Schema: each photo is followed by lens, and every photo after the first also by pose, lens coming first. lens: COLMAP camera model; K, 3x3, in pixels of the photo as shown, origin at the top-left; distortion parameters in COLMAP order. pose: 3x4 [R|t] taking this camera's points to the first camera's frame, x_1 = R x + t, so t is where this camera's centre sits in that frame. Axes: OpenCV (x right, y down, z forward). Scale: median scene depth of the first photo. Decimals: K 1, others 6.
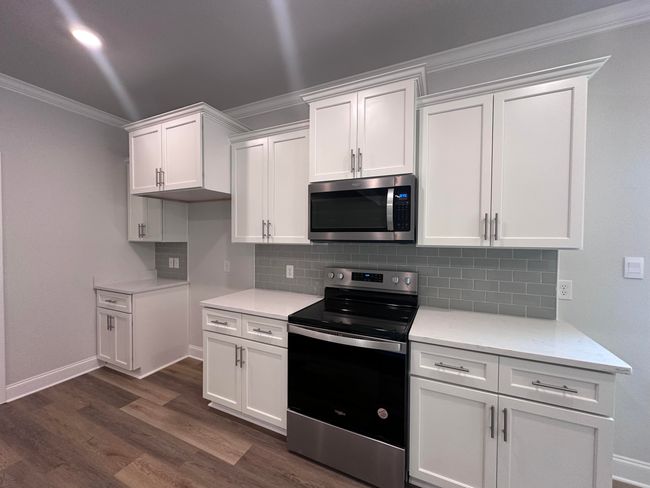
lens RADIAL K [[258.4, 0, 324.5], [0, 258.4, 243.2], [0, 0, 1]] dist [-0.002367, 0.000380]
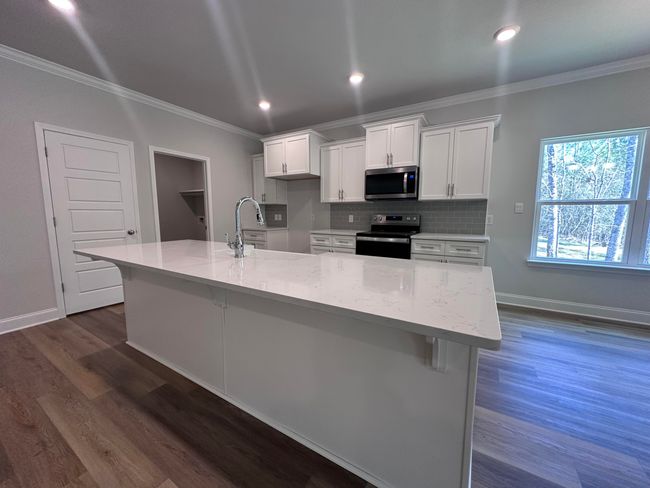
lens RADIAL K [[258.4, 0, 324.9], [0, 258.4, 244.0], [0, 0, 1]] dist [-0.002367, 0.000380]
pose [[0.993214, 0.008278, -0.116004, -0.130670], [0.003406, 0.994966, 0.100158, 0.131069], [0.116249, -0.099873, 0.988186, -1.037323]]
